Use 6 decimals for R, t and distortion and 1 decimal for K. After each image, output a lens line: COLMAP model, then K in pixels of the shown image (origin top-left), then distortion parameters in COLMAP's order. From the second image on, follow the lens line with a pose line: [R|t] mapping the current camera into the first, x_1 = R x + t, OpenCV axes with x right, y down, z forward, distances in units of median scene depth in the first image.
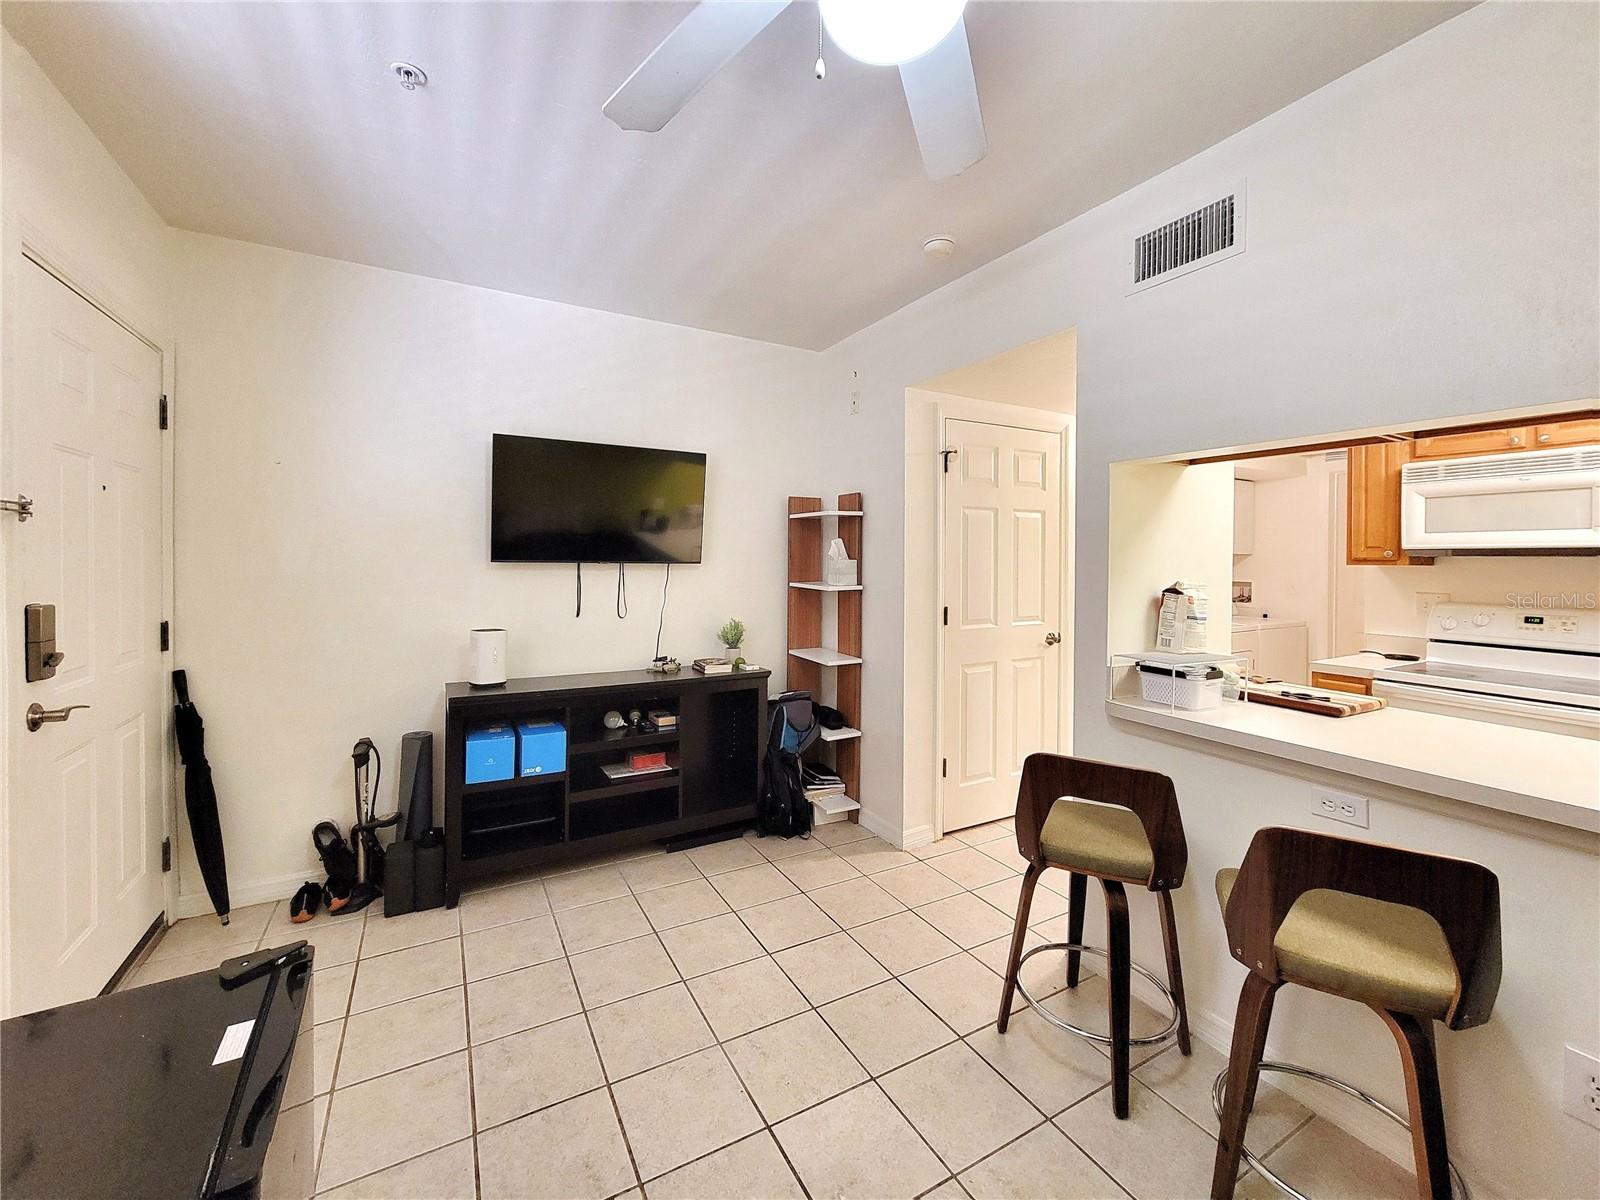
lens RADIAL K [[654.8, 0, 802.6], [0, 654.8, 566.7], [0, 0, 1]] dist [-0.003851, -0.000180]
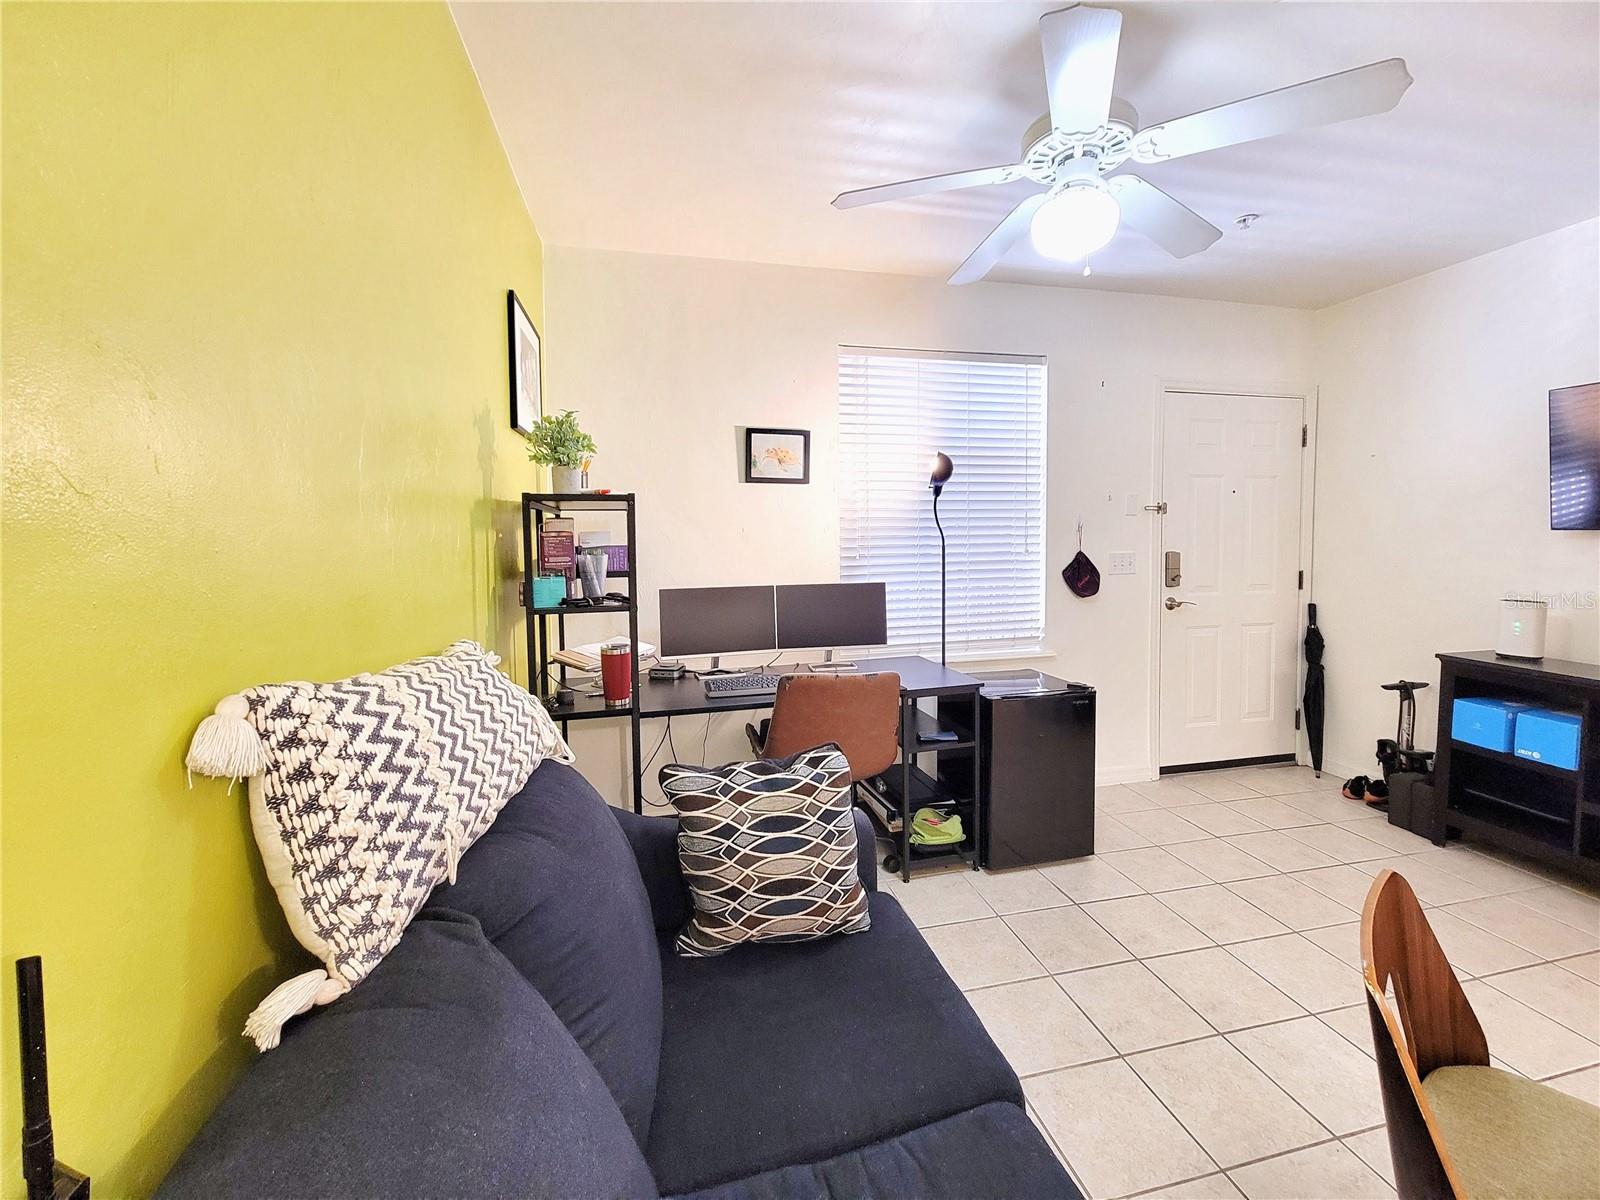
lens RADIAL K [[654.8, 0, 804.5], [0, 654.8, 569.5], [0, 0, 1]] dist [-0.003851, -0.000180]
pose [[-0.287056, 0.041131, -0.957030, 0.822802], [-0.006428, 0.998973, 0.044862, 0.018130], [0.957892, 0.019030, -0.286497, 0.300647]]
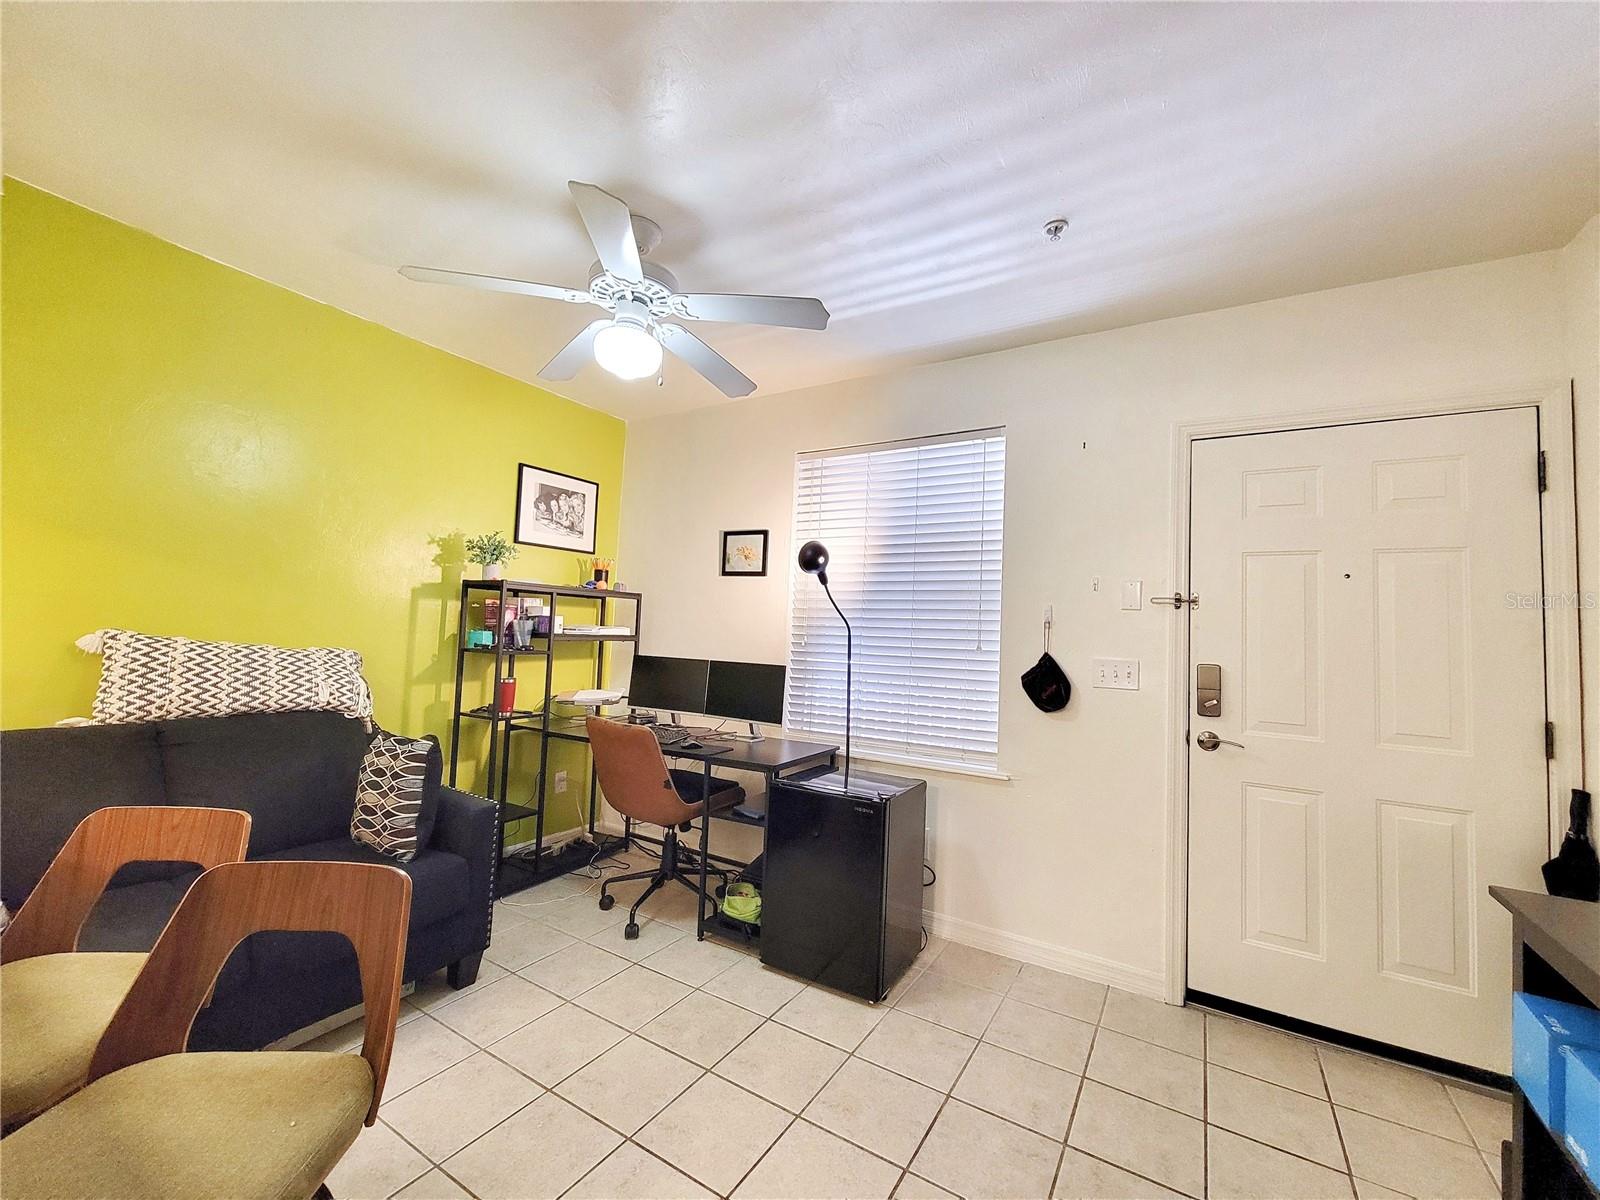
lens RADIAL K [[654.8, 0, 795.7], [0, 654.8, 595.5], [0, 0, 1]] dist [-0.003851, -0.000180]
pose [[-0.875809, -0.081040, -0.475805, 0.236982], [-0.062659, 0.996551, -0.054398, 0.026440], [0.478573, -0.017829, -0.877867, 1.221980]]
